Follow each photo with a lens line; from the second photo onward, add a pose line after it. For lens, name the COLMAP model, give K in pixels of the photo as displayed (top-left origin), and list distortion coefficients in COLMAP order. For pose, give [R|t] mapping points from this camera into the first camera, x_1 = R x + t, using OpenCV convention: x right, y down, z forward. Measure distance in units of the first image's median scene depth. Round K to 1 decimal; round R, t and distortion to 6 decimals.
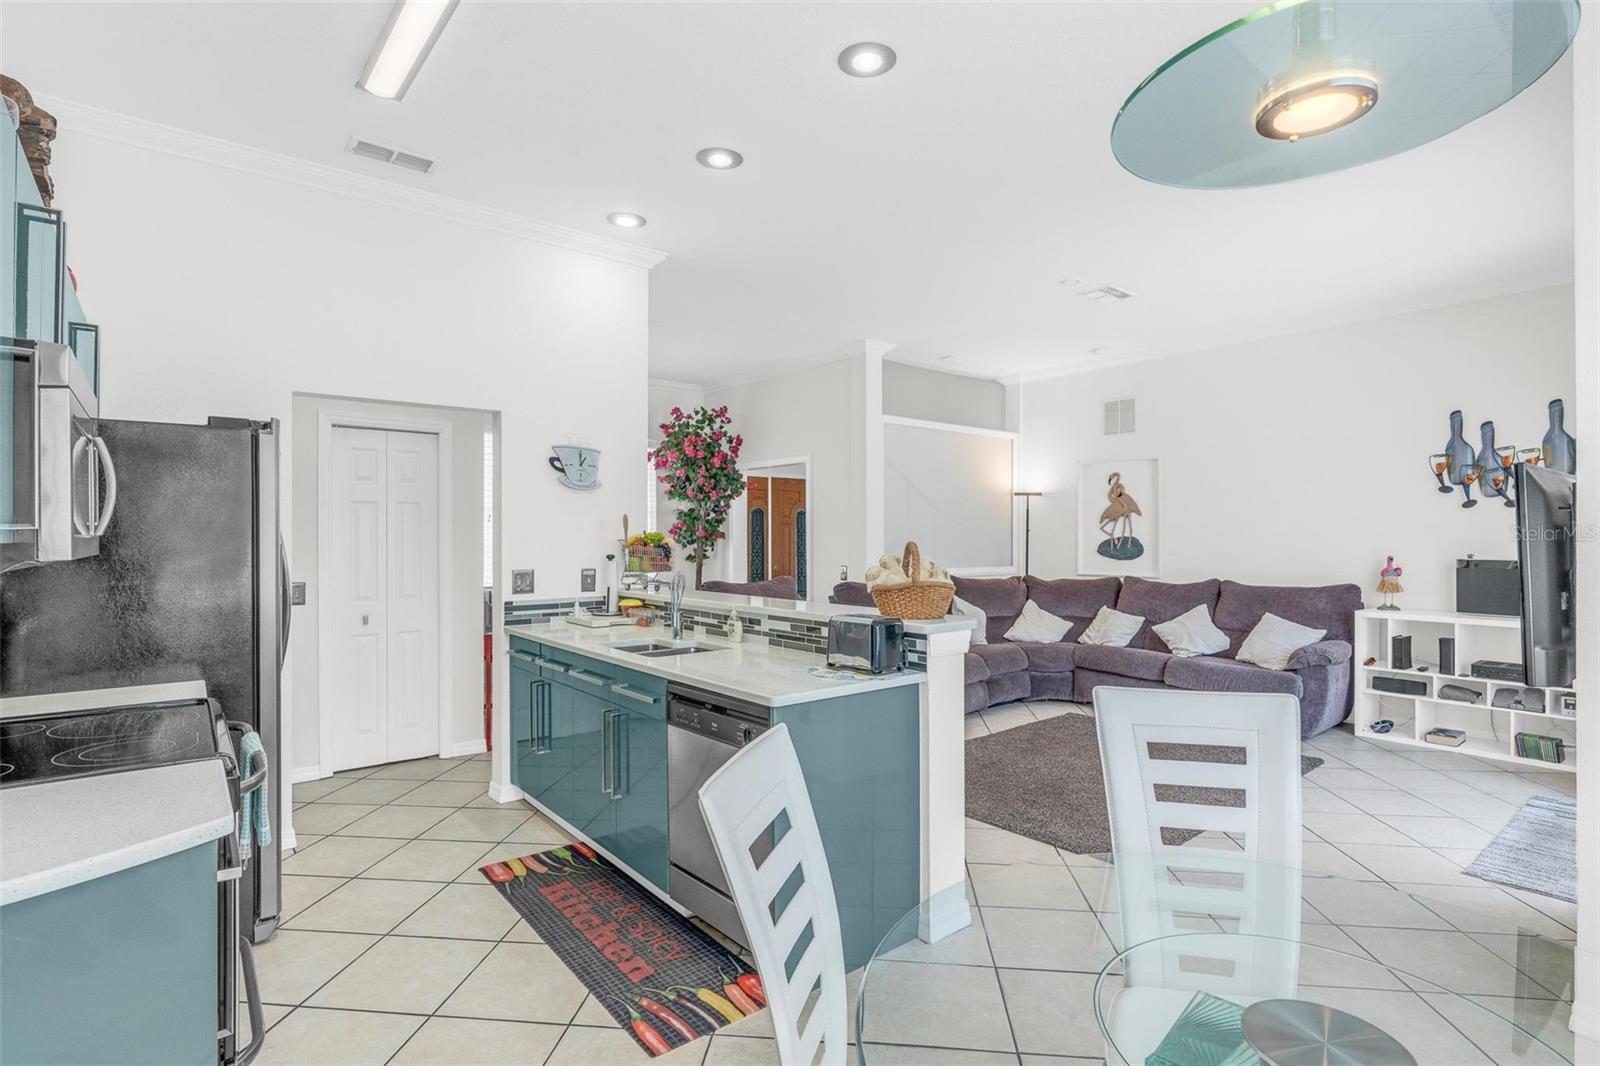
lens RADIAL K [[779.9, 0, 787.9], [0, 779.9, 533.6], [0, 0, 1]] dist [-0.003251, 0.000054]
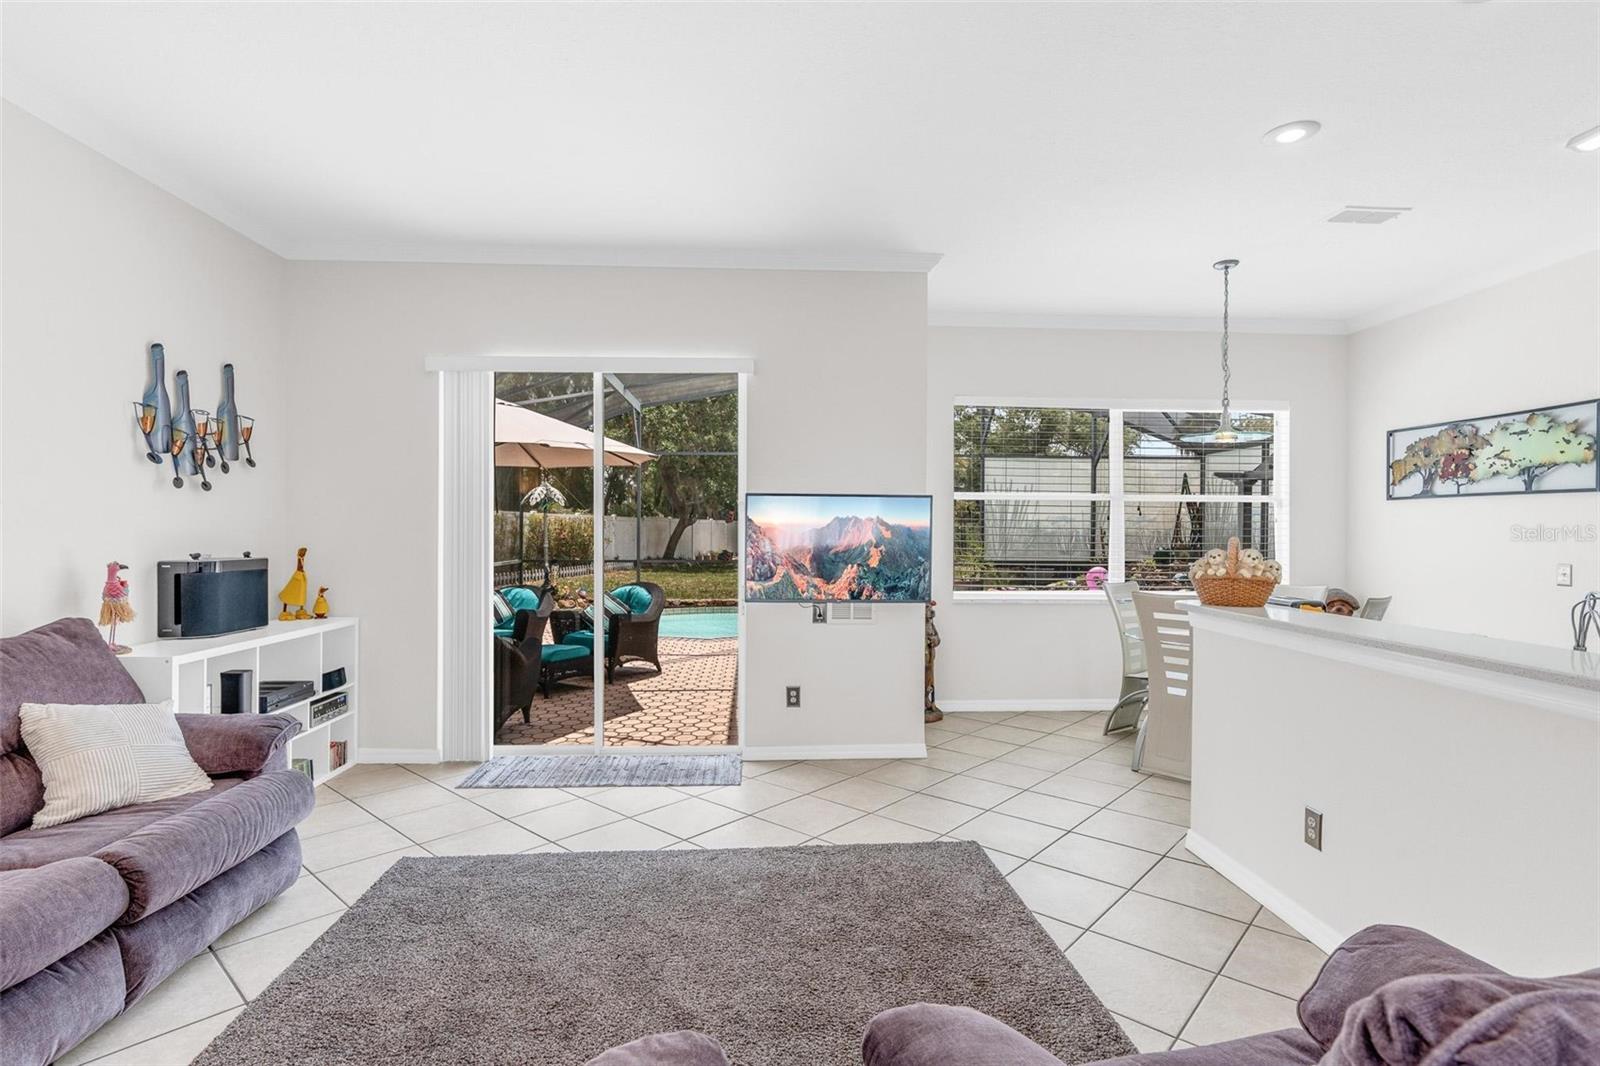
lens RADIAL K [[791.8, 0, 794.5], [0, 791.8, 532.9], [0, 0, 1]] dist [-0.003436, 0.001346]
pose [[-0.814371, -0.005154, 0.580321, 0.008074], [-0.005495, 0.999984, 0.001169, 0.003574], [-0.580318, -0.002237, -0.814387, 1.238989]]
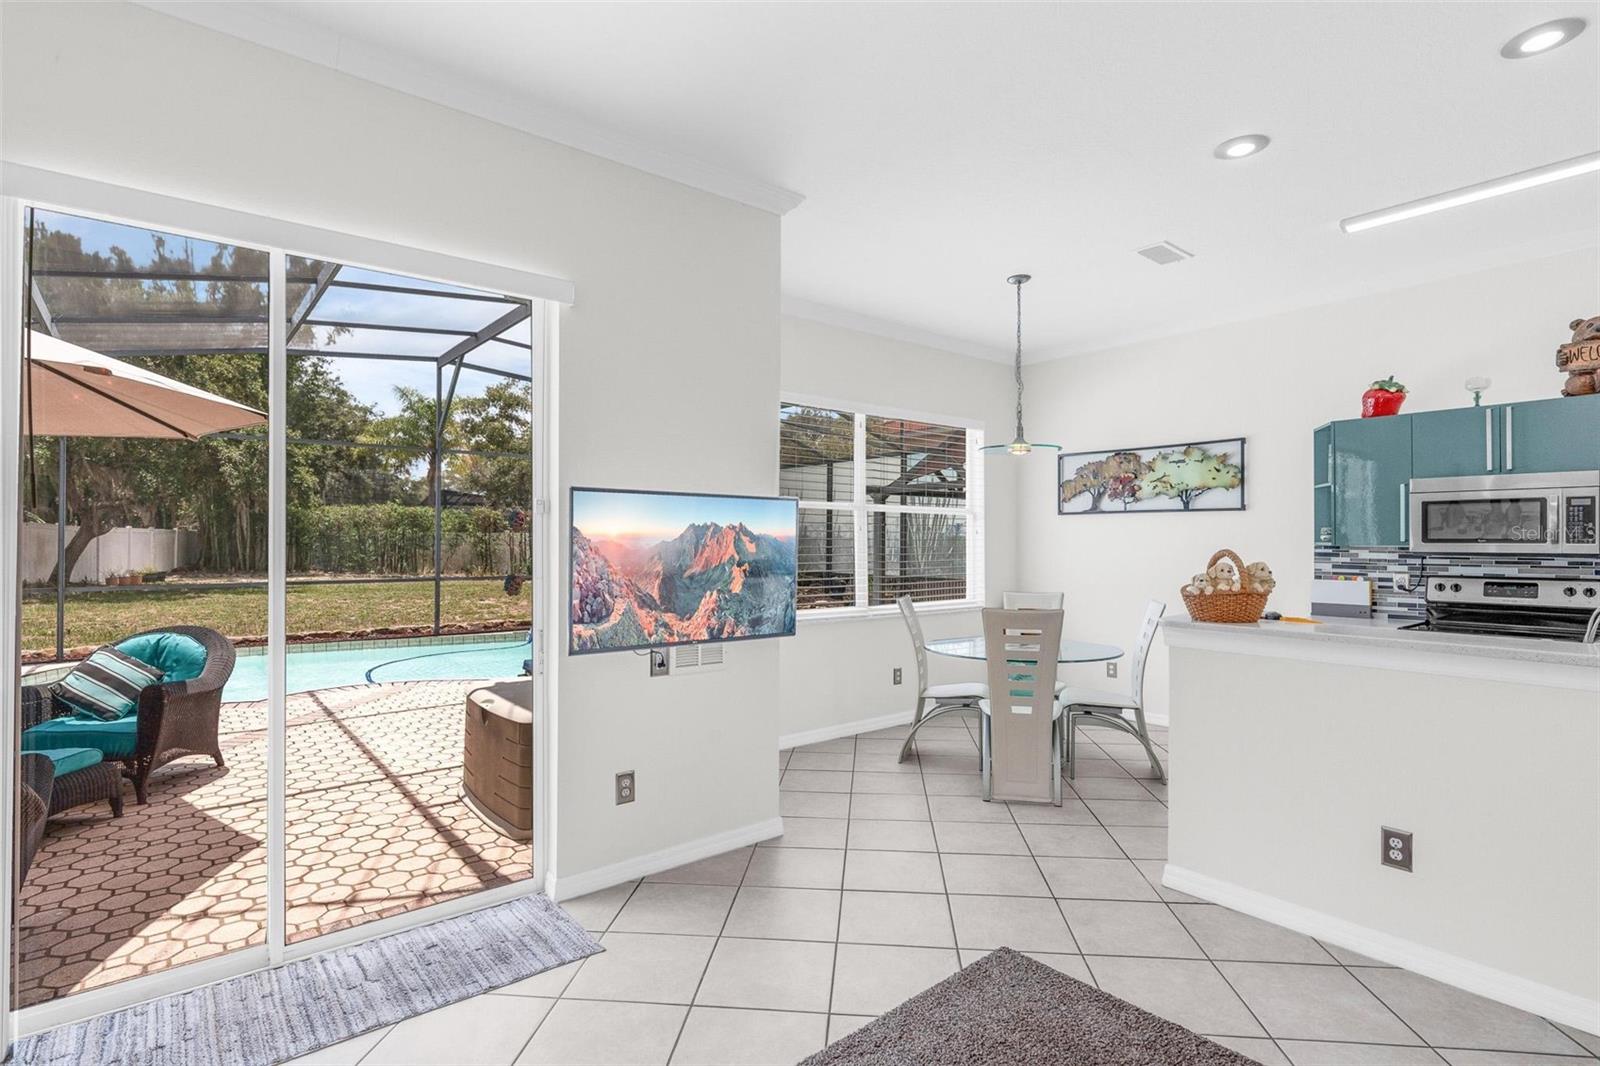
lens RADIAL K [[788.9, 0, 797.1], [0, 788.9, 534.6], [0, 0, 1]] dist [-0.005752, 0.001109]
pose [[-0.999878, -0.001273, -0.015595, 0.411624], [-0.001085, 0.999927, -0.012057, 0.002113], [0.015609, -0.012038, -0.999806, 1.119914]]
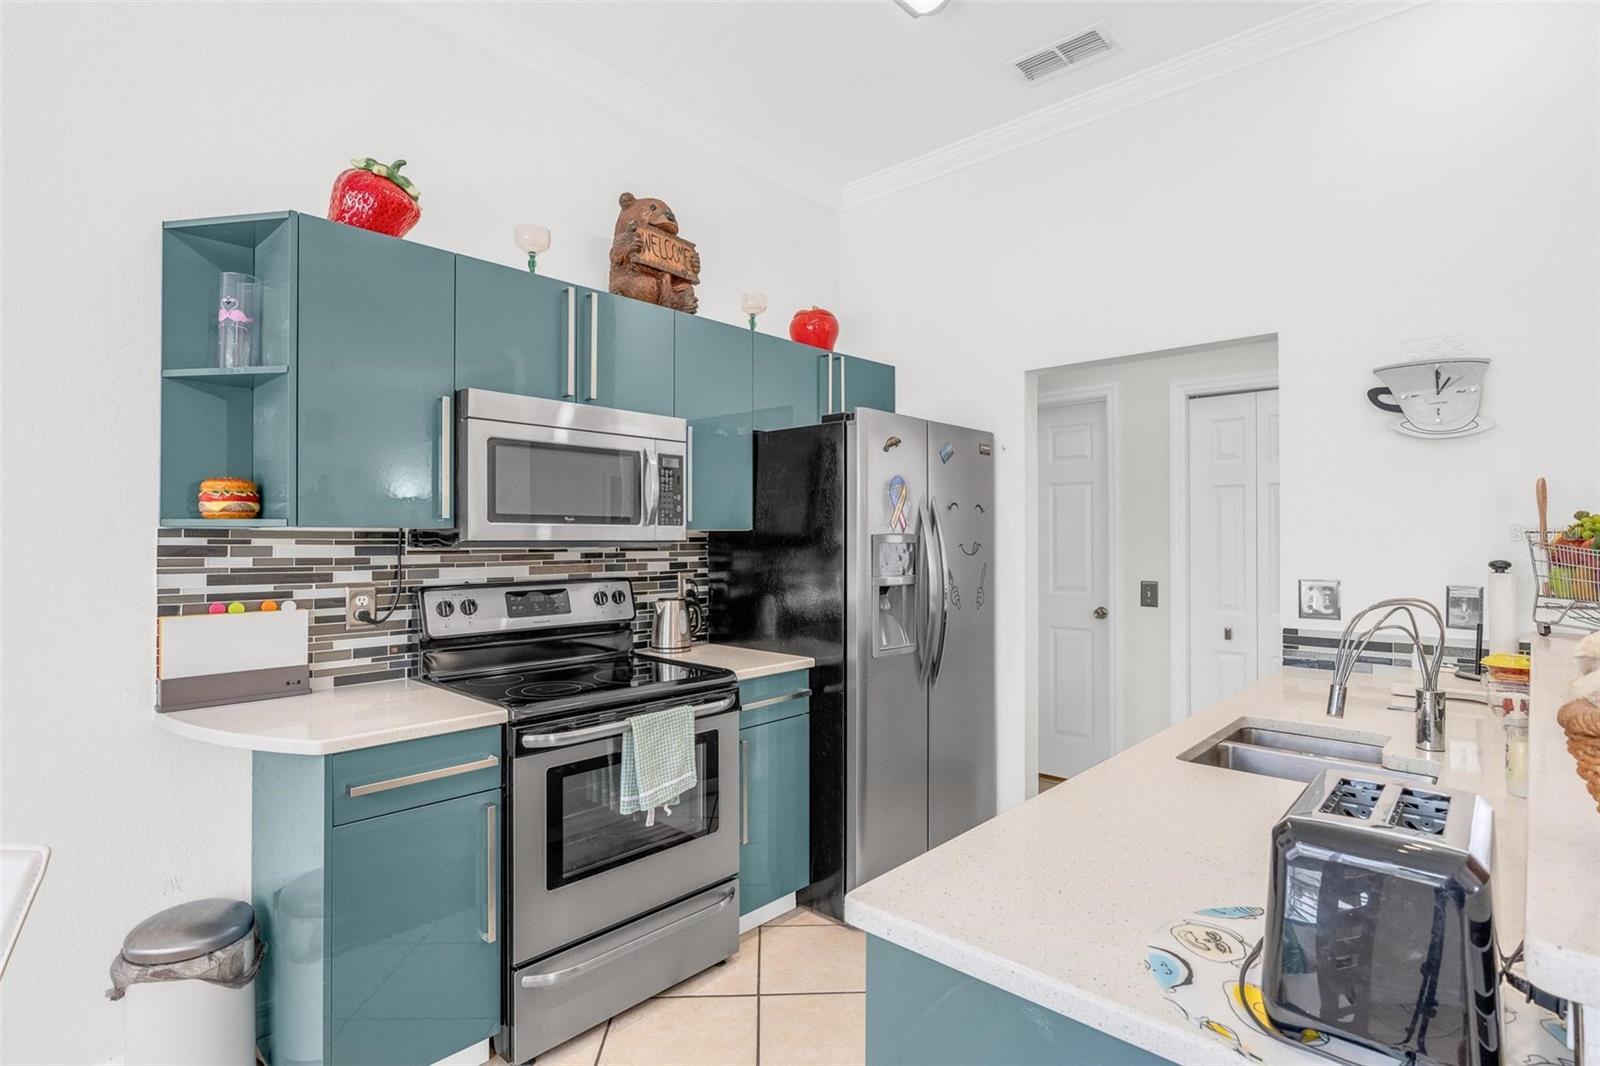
lens RADIAL K [[801.4, 0, 800.0], [0, 801.4, 533.0], [0, 0, 1]] dist [-0.004794, 0.000117]
pose [[0.160289, -0.003610, -0.987064, 0.171548], [0.002919, 0.999991, -0.003184, 0.007736], [0.987066, -0.002371, 0.160298, 0.385966]]
